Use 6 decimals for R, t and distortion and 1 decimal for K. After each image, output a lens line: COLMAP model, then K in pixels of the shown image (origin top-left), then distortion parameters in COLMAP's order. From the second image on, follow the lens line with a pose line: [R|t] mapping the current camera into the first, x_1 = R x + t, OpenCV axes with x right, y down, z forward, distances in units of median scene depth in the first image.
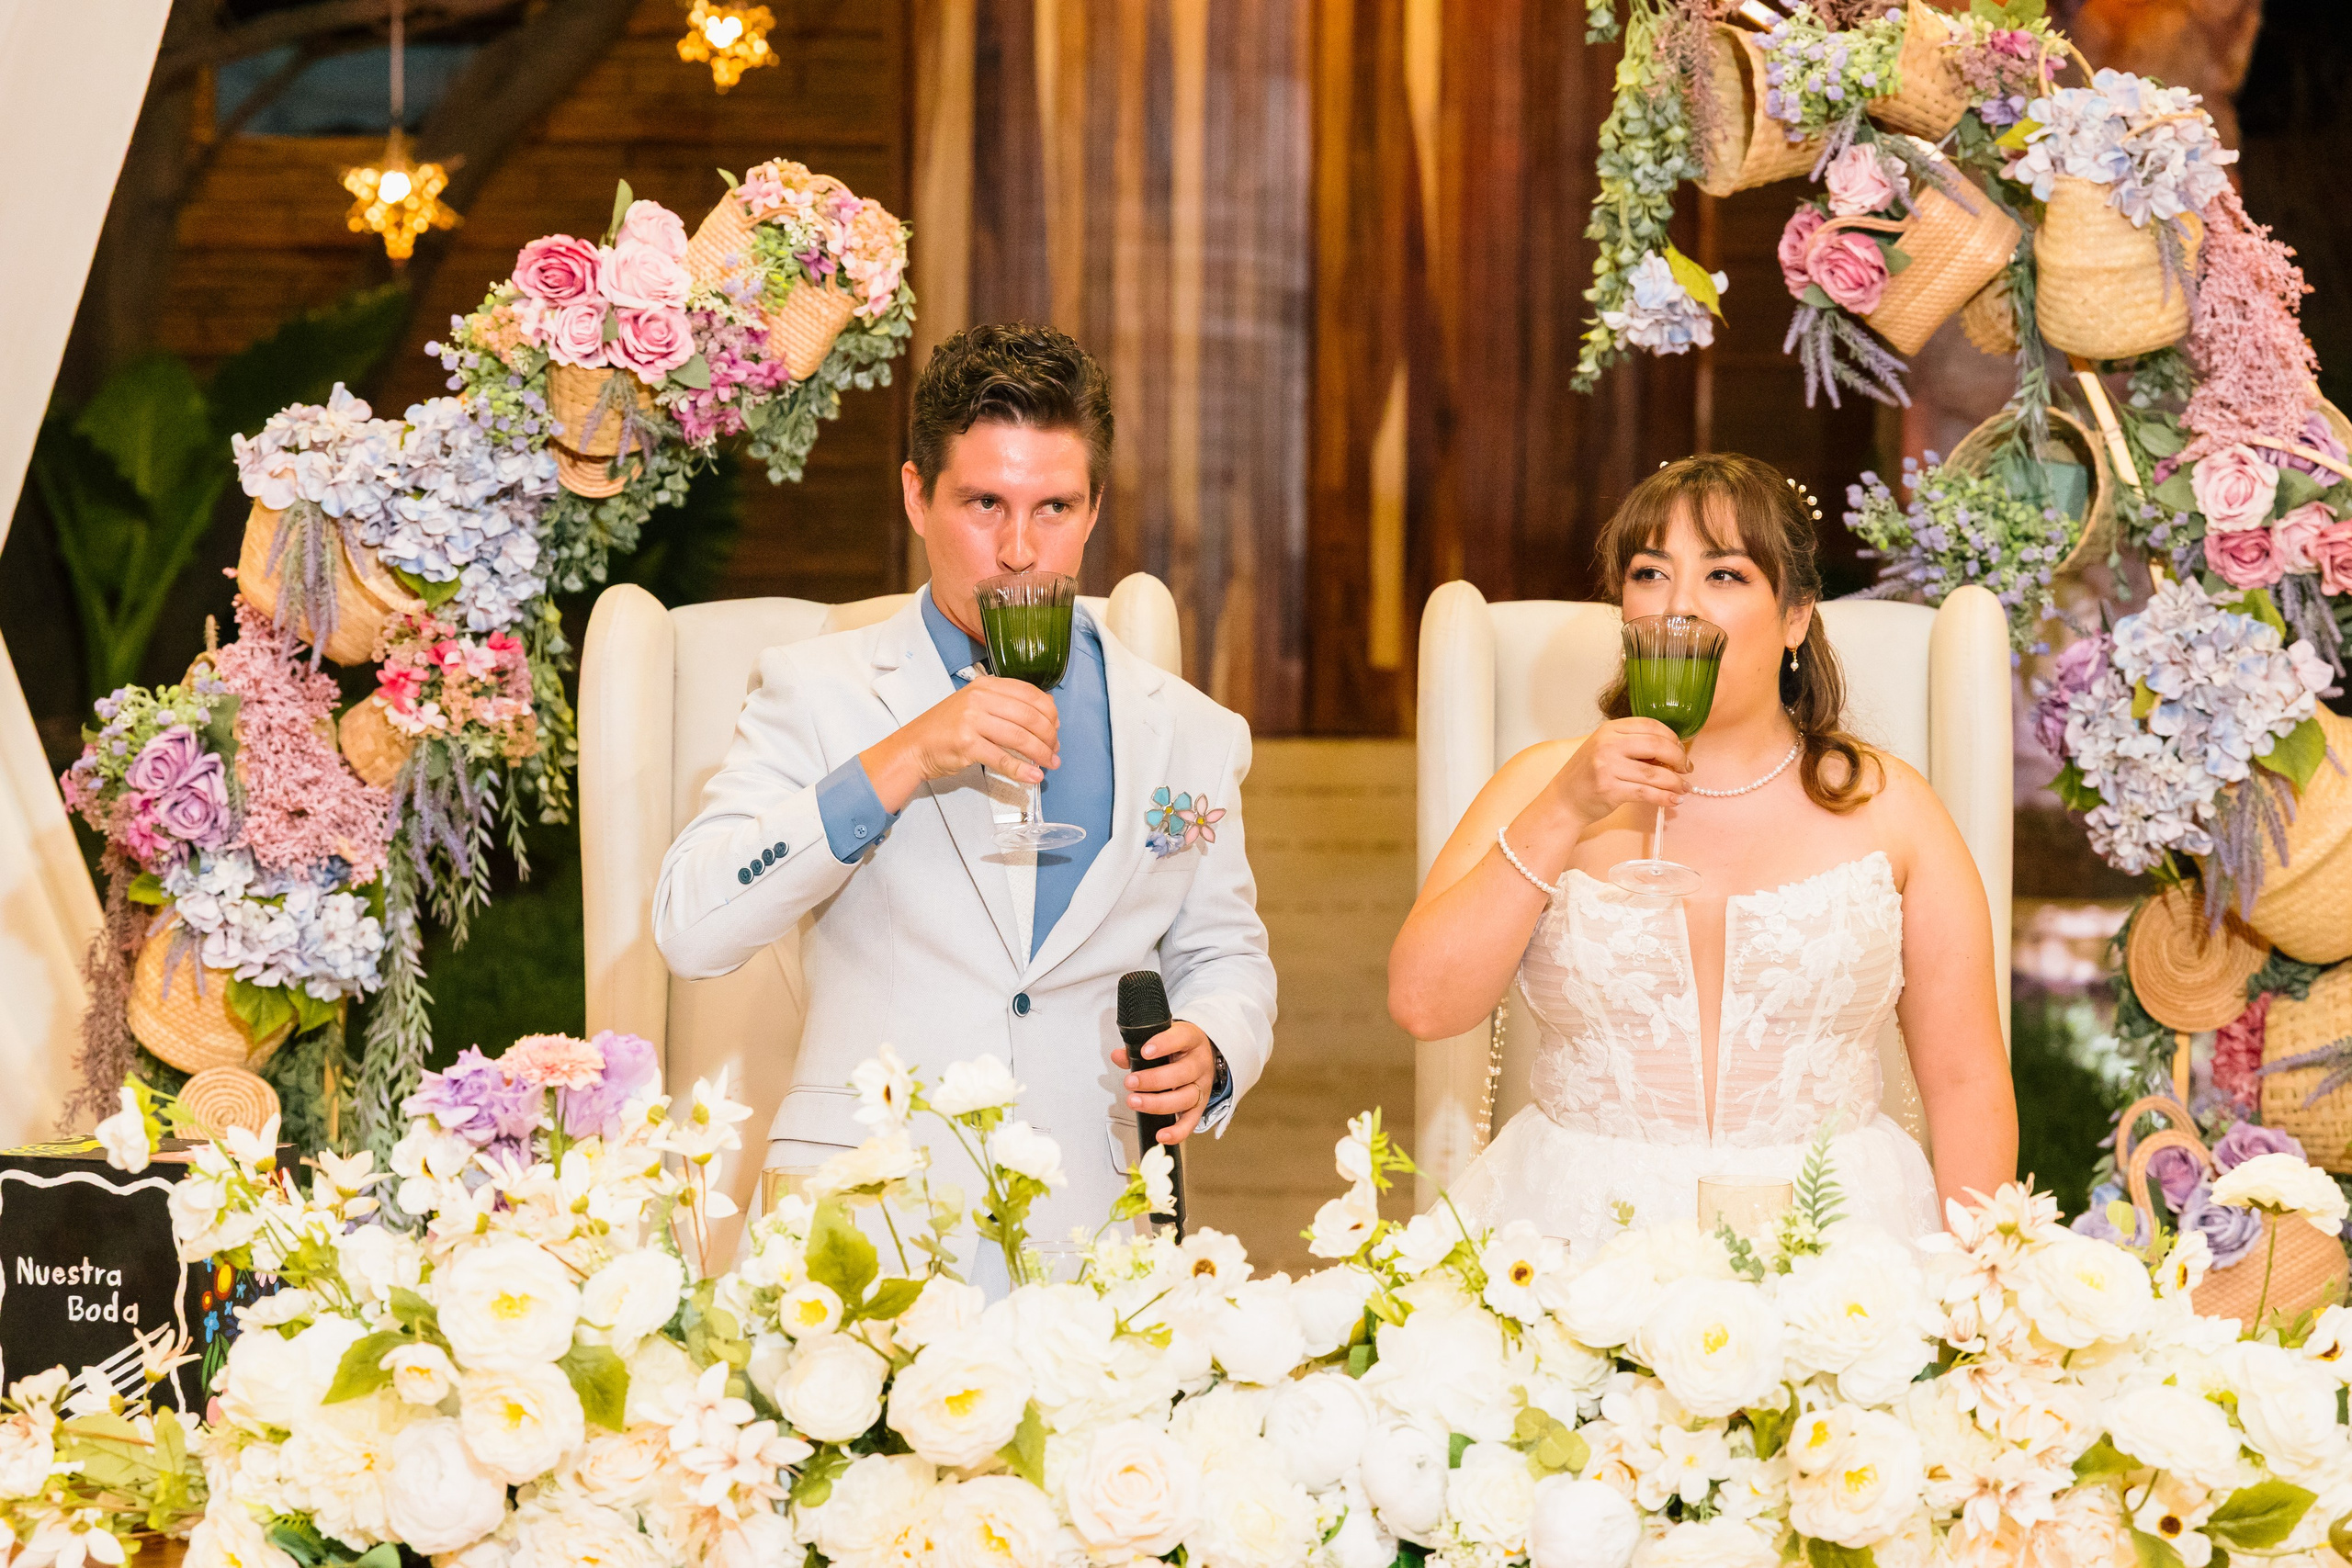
lens RADIAL K [[5963.4, 0, 1188.1], [0, 5963.4, 762.1], [0, 0, 1]] dist [0.129517, 0.000000]
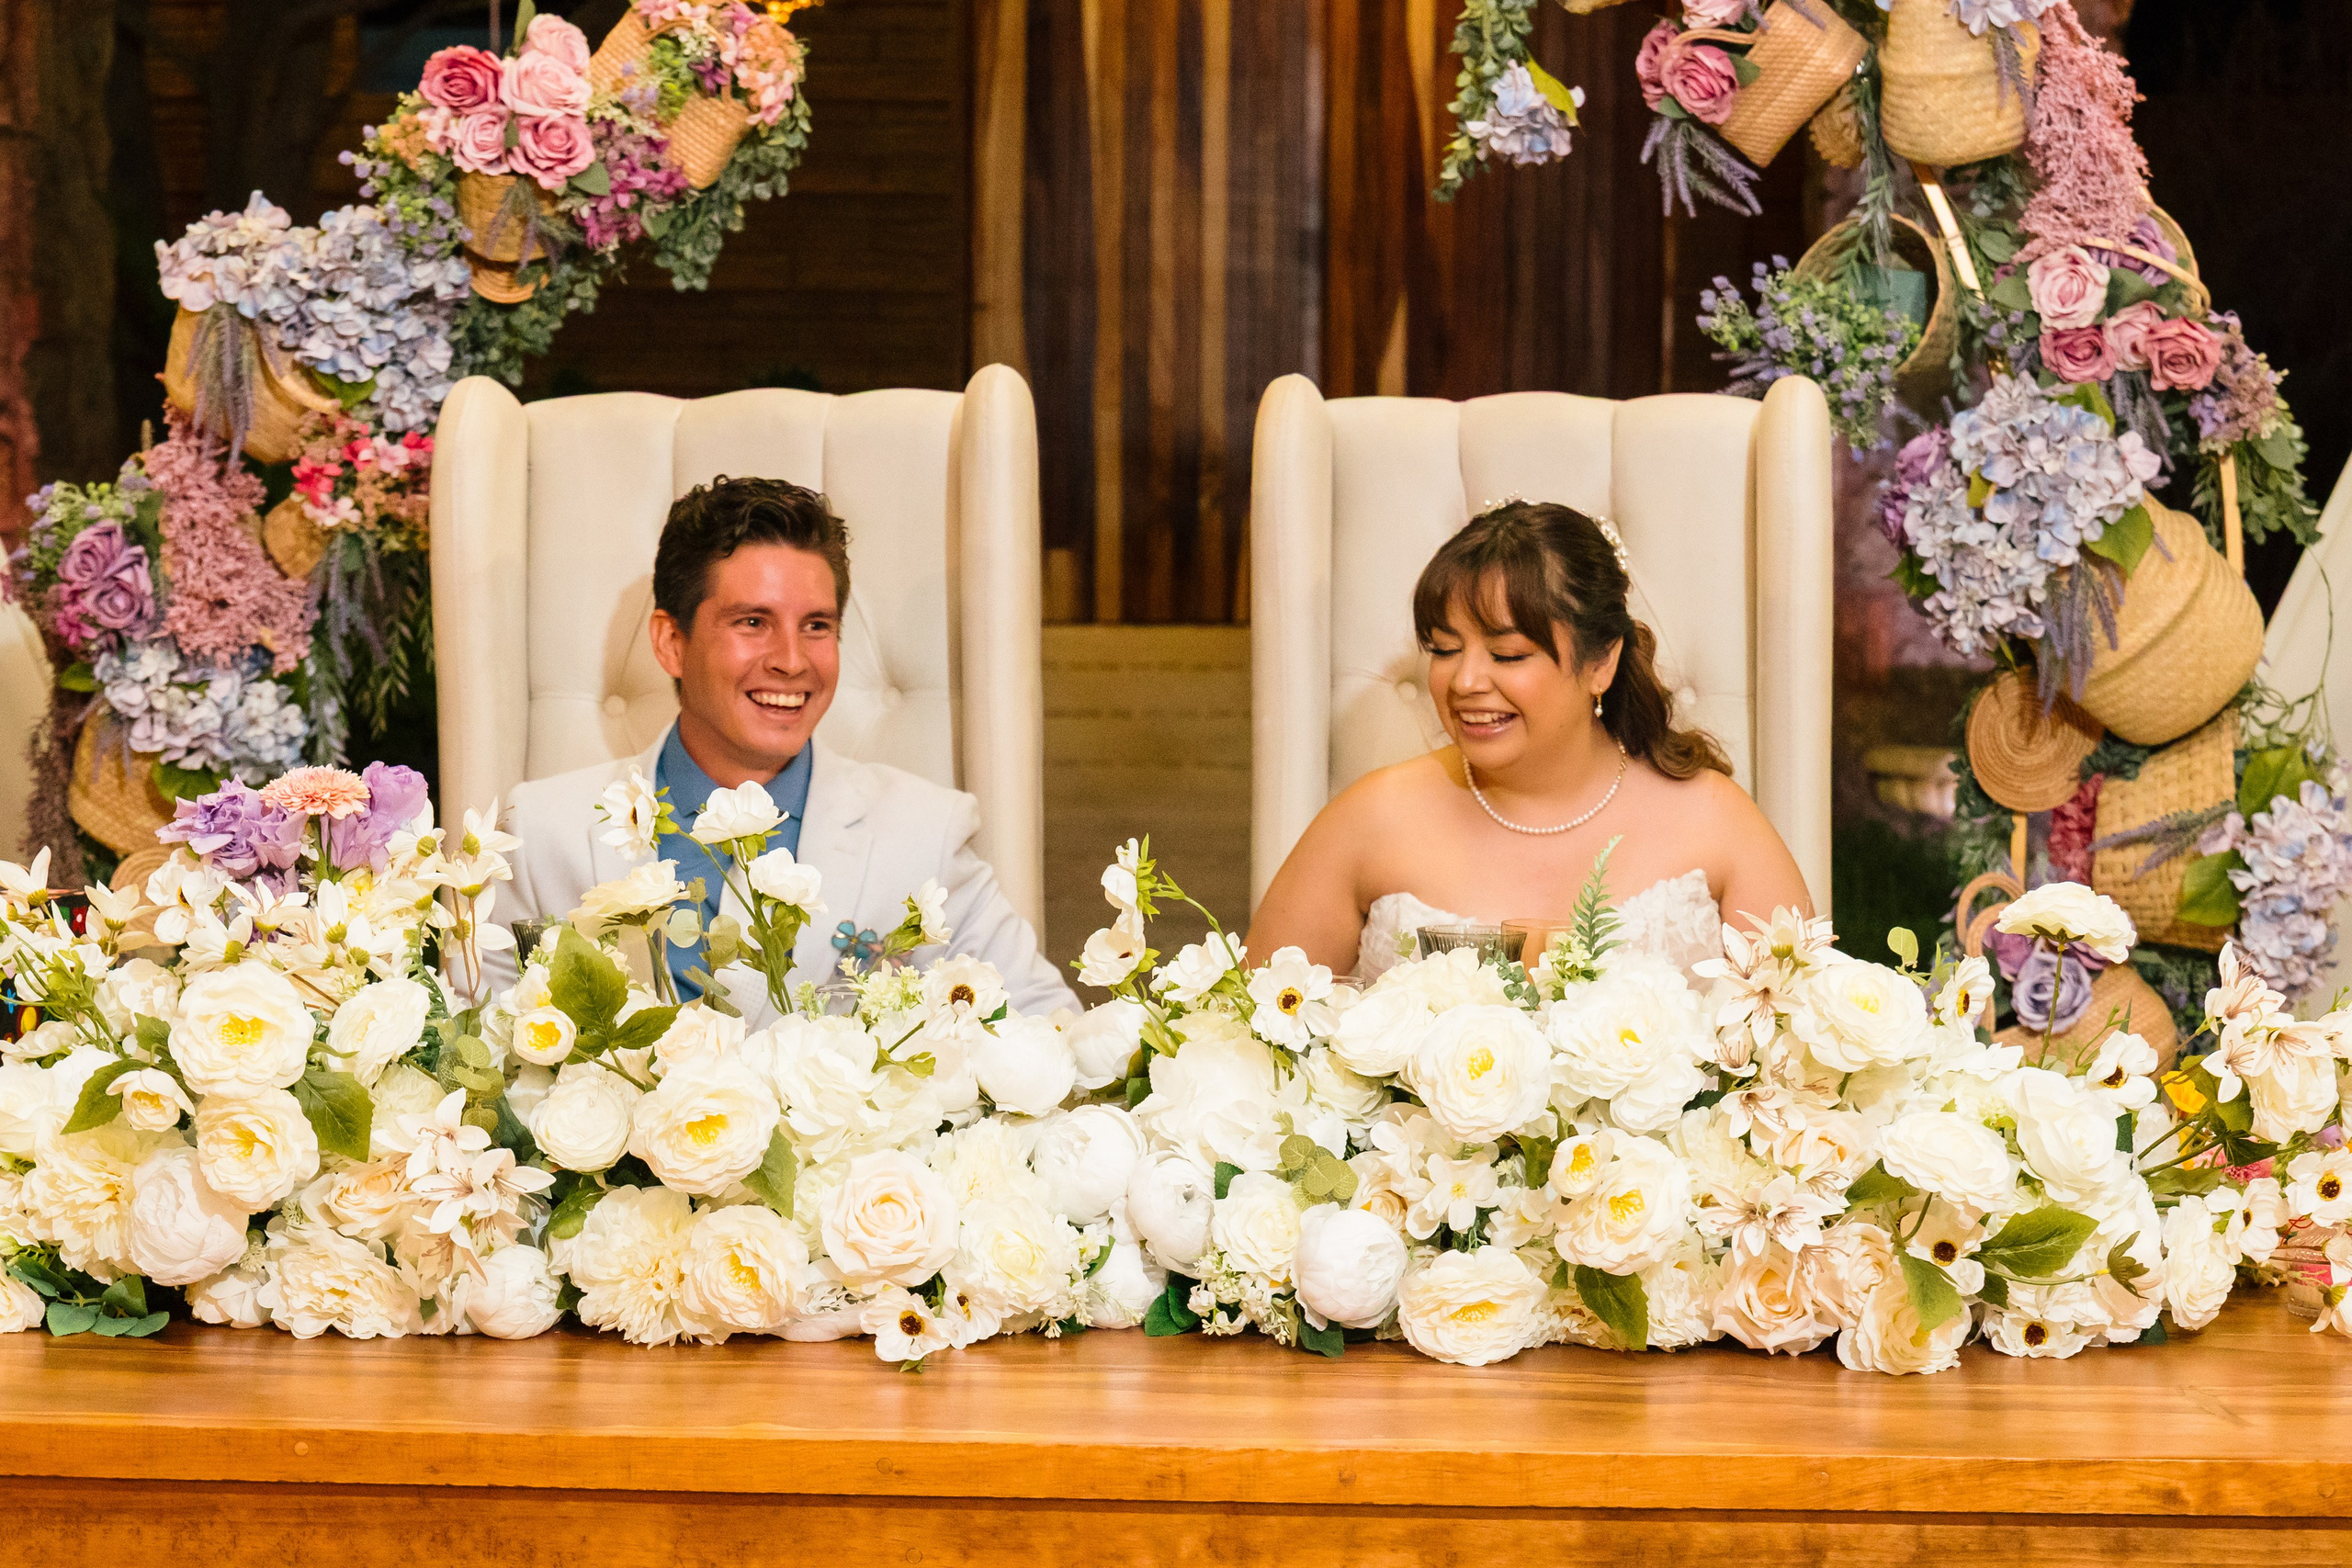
lens RADIAL K [[4892.8, 0, 1294.4], [0, 4892.8, 806.3], [0, 0, 1]] dist [0.101103, 0.000000]
pose [[0.999993, -0.001049, -0.003719, 0.042621], [0.001126, 0.999779, 0.020969, 0.026344], [0.003696, -0.020973, 0.999773, 0.140579]]
